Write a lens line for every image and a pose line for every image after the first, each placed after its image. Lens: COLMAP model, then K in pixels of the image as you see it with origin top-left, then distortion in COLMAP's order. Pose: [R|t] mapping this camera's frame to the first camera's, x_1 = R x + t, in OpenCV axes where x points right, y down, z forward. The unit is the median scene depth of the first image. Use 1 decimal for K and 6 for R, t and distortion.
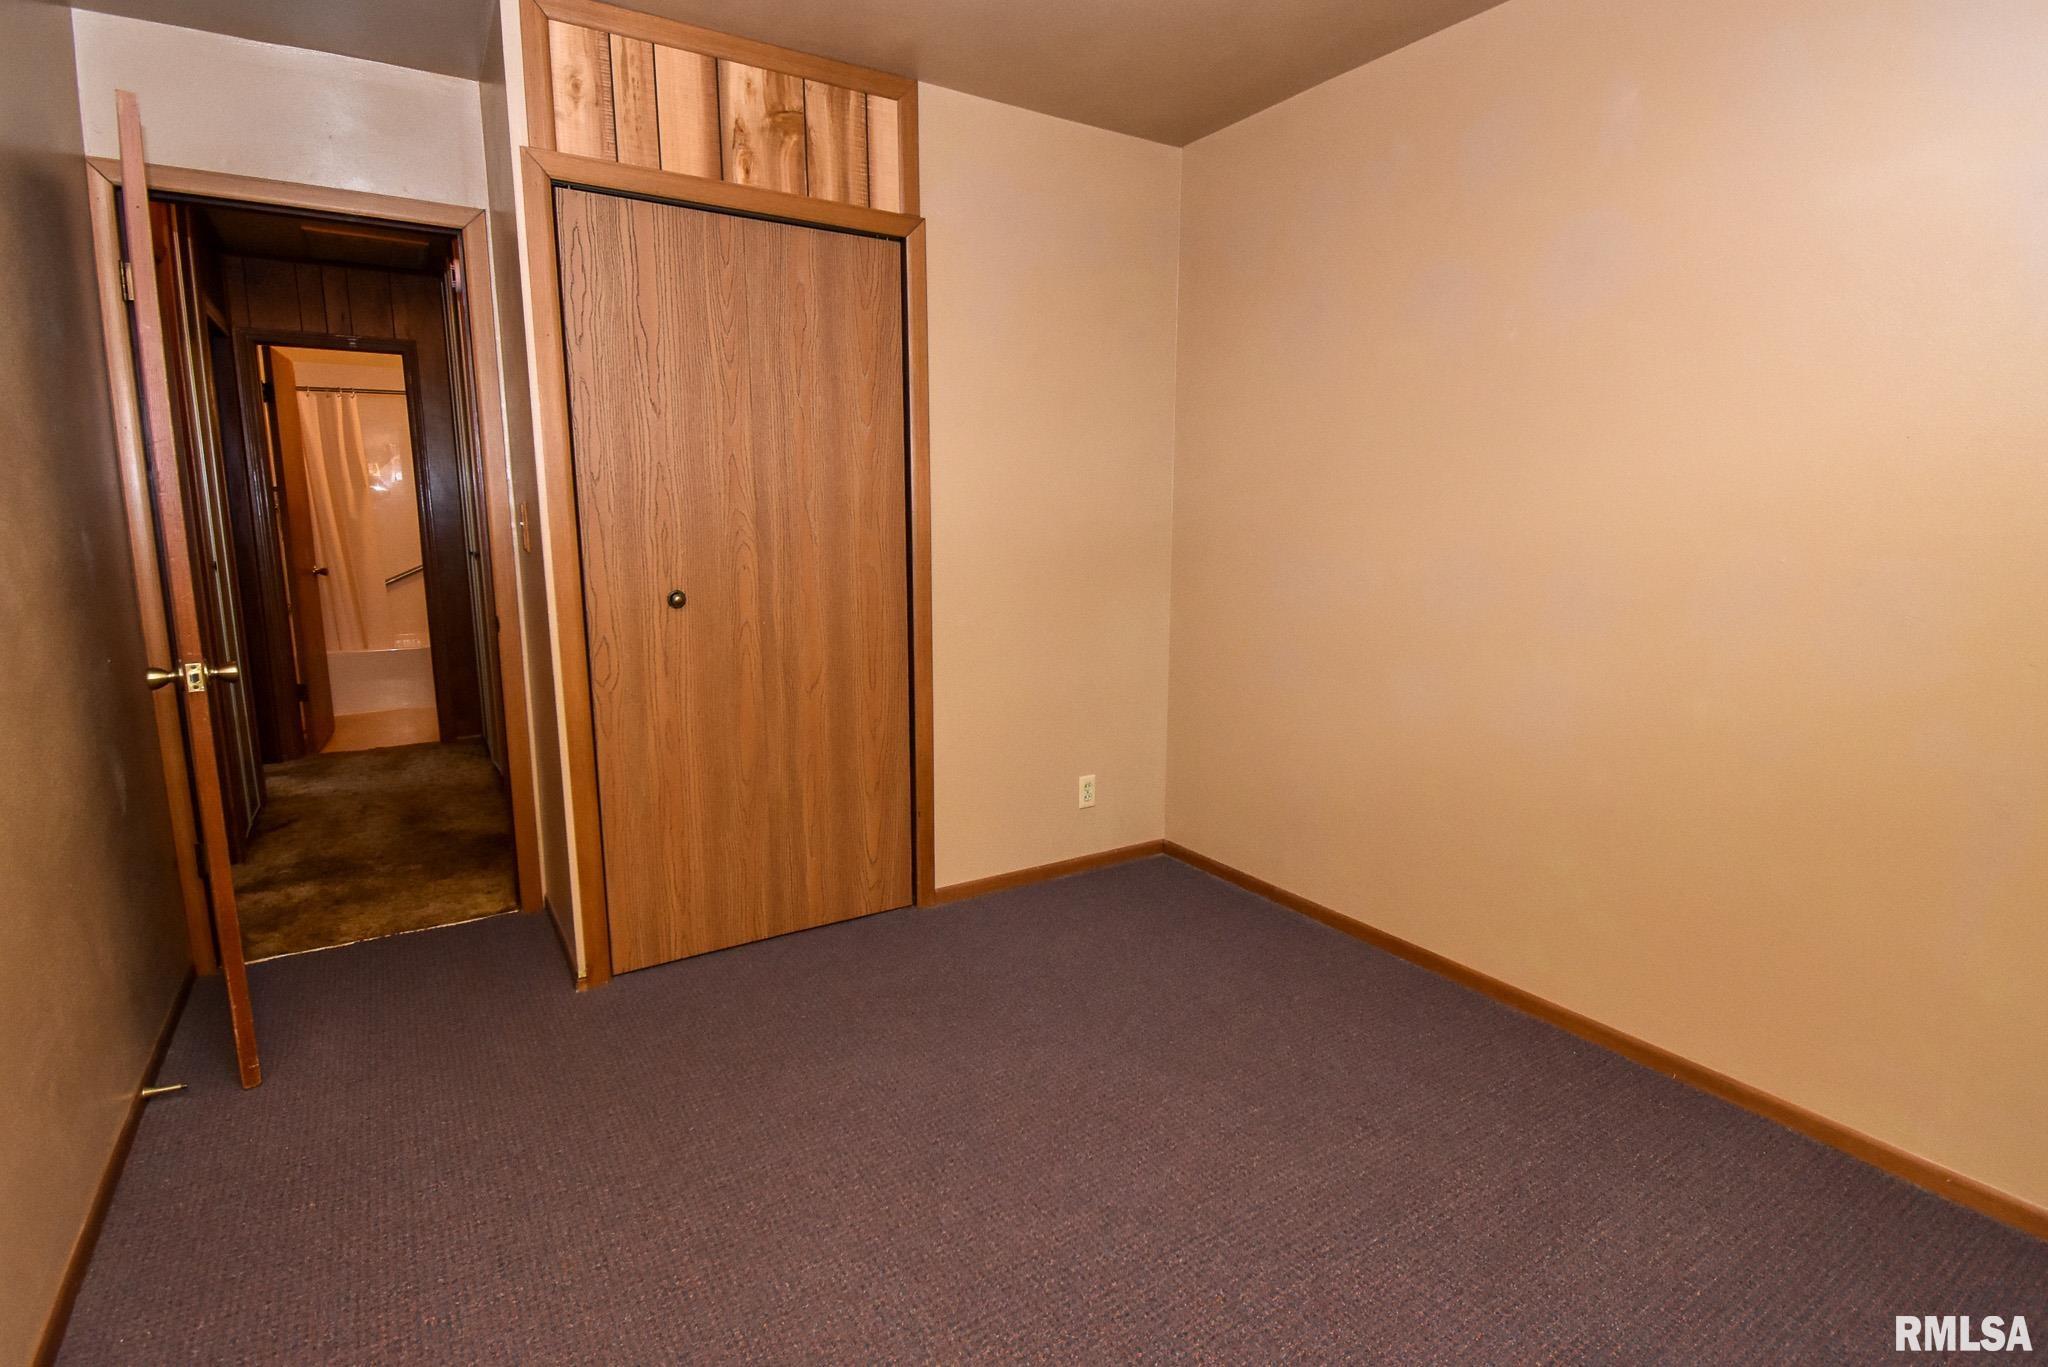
lens RADIAL K [[942.2, 0, 1021.8], [0, 942.2, 680.9], [0, 0, 1]] dist [0.021890, -0.027700]
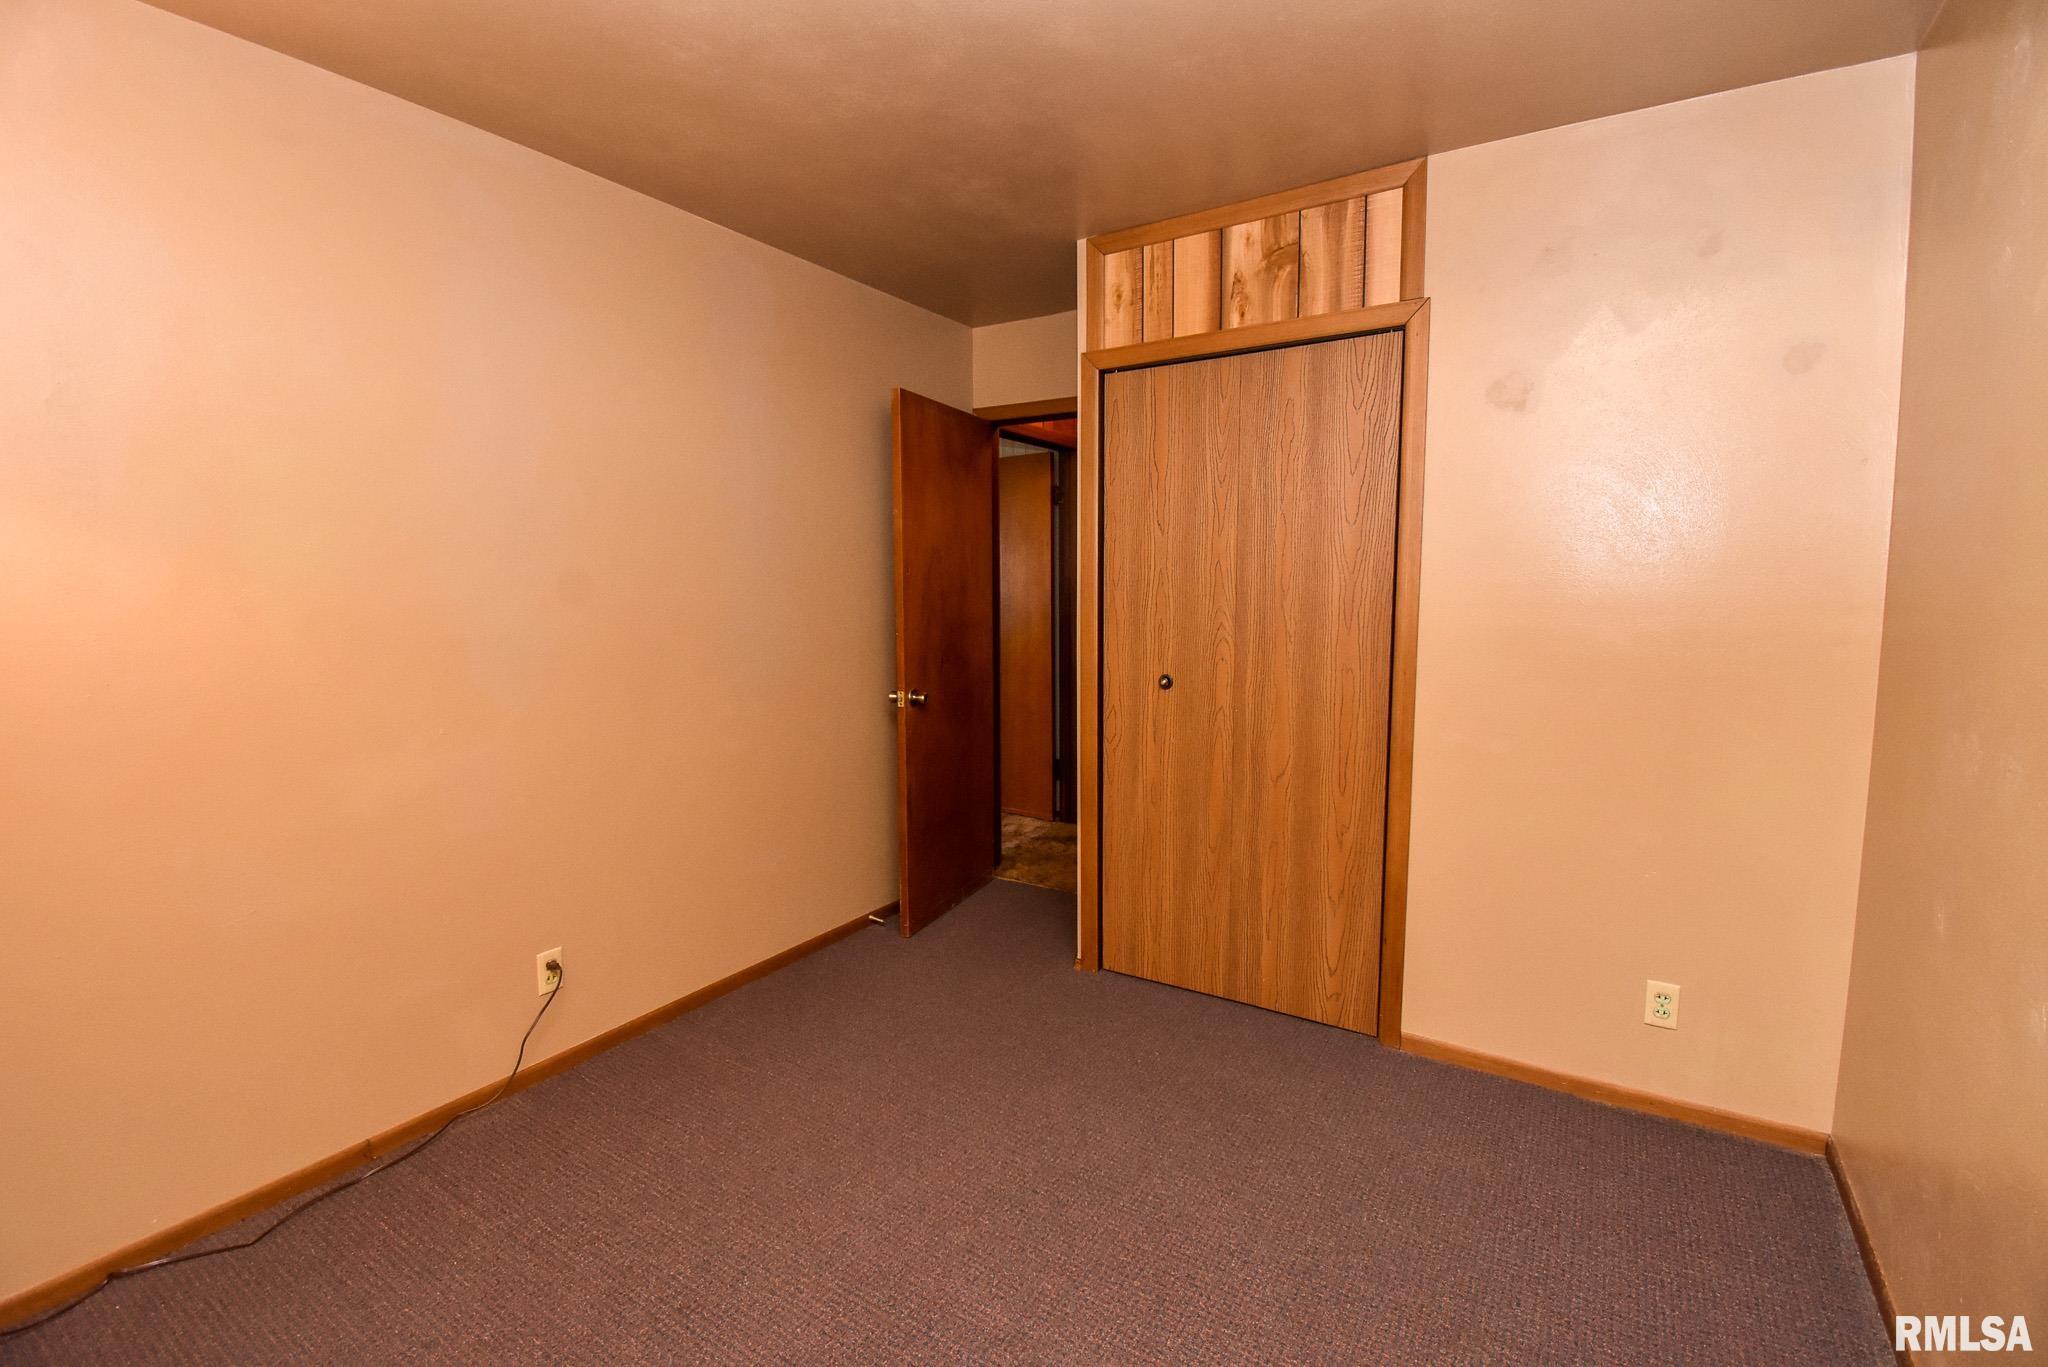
lens RADIAL K [[942.2, 0, 1021.8], [0, 942.2, 680.9], [0, 0, 1]] dist [0.021890, -0.027700]
pose [[0.424720, 0.098927, -0.899903, 0.633533], [-0.144008, 0.988738, 0.040727, -0.109166], [0.893798, 0.112296, 0.434183, 0.310427]]
